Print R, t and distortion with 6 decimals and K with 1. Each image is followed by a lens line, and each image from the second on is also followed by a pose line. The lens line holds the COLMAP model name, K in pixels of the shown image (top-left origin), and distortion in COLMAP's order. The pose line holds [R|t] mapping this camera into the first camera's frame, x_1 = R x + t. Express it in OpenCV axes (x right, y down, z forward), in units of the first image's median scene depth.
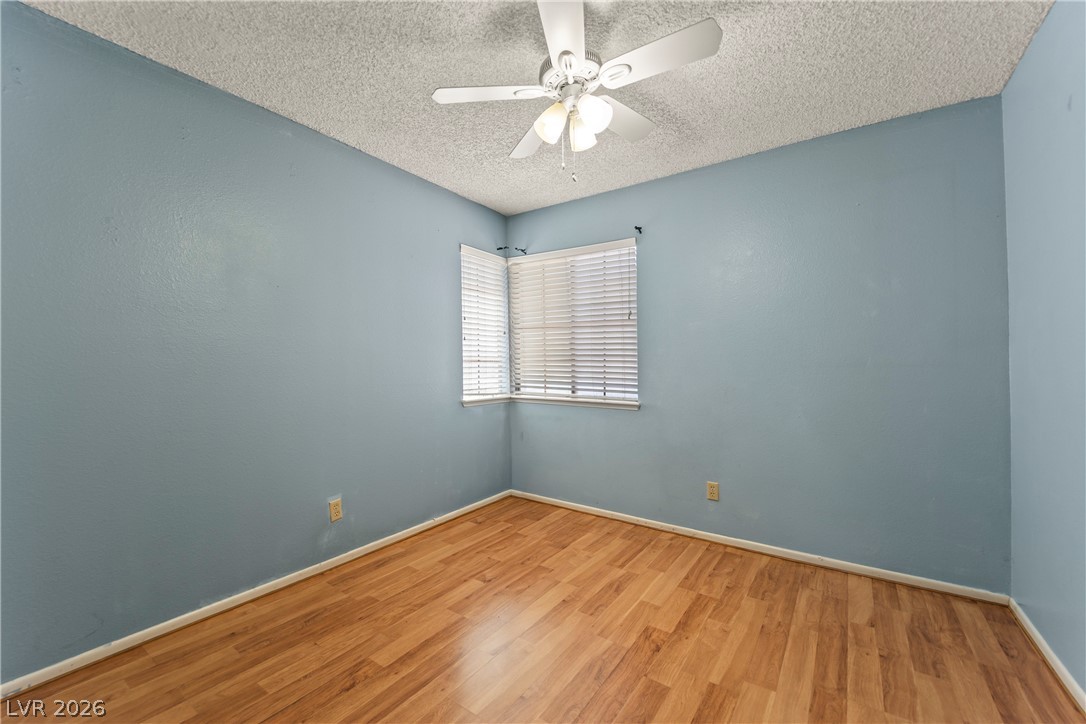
lens RADIAL K [[435.6, 0, 525.5], [0, 435.6, 359.1], [0, 0, 1]] dist [0.018745, -0.010212]
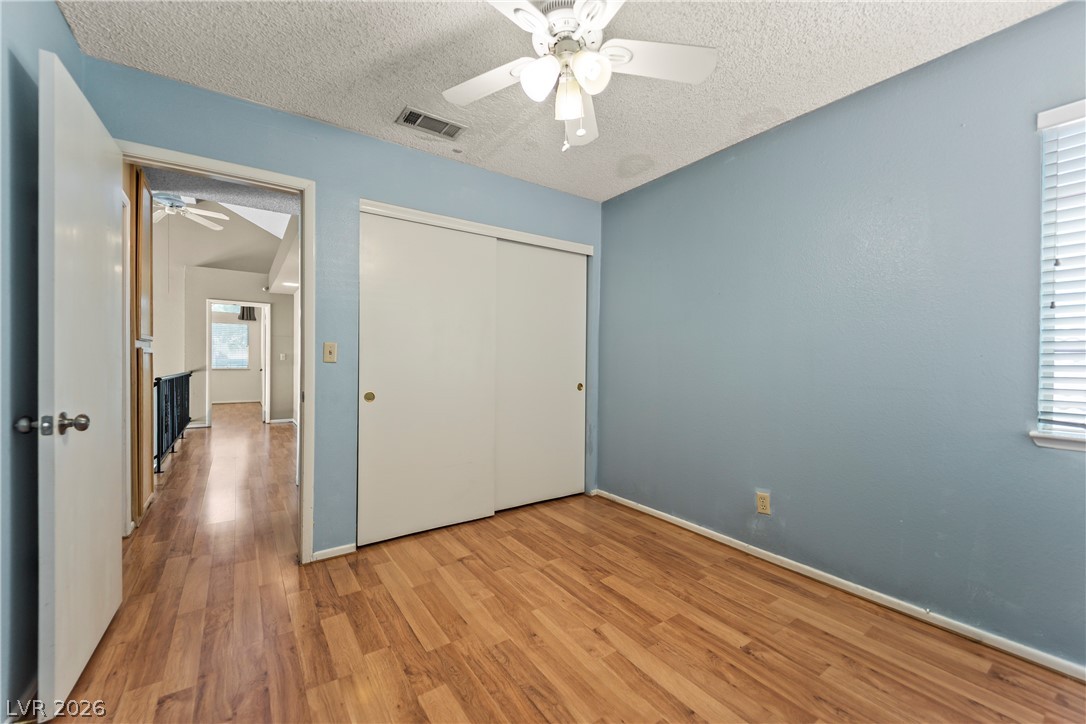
lens RADIAL K [[435.6, 0, 552.7], [0, 435.6, 360.2], [0, 0, 1]] dist [0.018745, -0.010212]
pose [[-0.311951, 0.005833, -0.950080, 0.739694], [0.006398, 0.999971, 0.004039, 0.012282], [0.950077, -0.004819, -0.311979, 0.951889]]
